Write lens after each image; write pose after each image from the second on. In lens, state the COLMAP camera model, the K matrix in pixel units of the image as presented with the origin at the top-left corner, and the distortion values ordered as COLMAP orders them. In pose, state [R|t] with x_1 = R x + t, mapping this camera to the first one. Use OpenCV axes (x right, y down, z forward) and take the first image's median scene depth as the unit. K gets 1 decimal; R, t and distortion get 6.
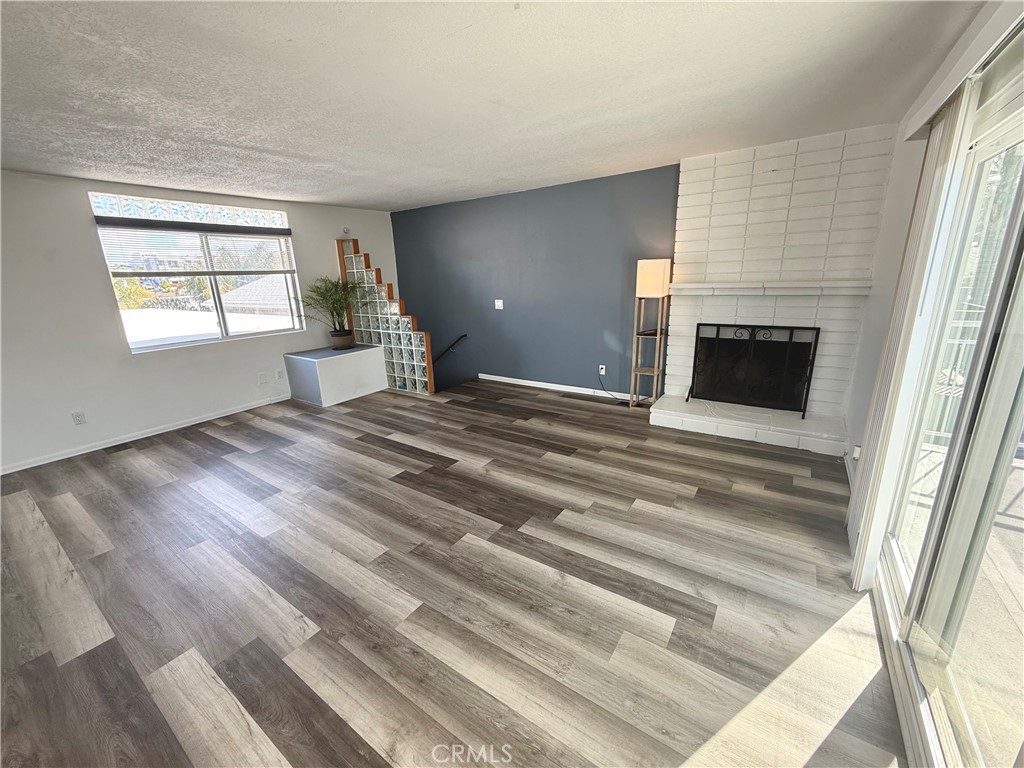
lens RADIAL K [[407.5, 0, 510.9], [0, 407.5, 381.8], [0, 0, 1]] dist [0.001741, 0.000876]
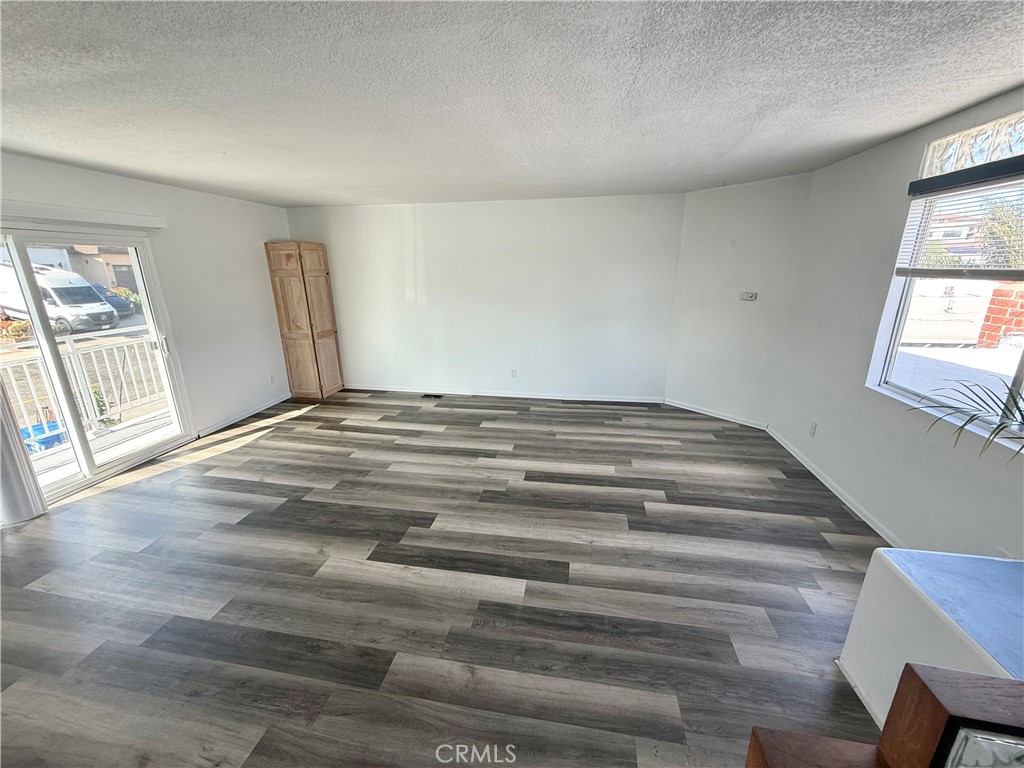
lens RADIAL K [[407.5, 0, 508.9], [0, 407.5, 383.7], [0, 0, 1]] dist [0.001741, 0.000876]
pose [[-0.912460, 0.157599, -0.377597, -0.158390], [-0.063199, 0.857486, 0.510610, -0.536045], [0.404256, 0.489775, -0.772462, 1.782507]]
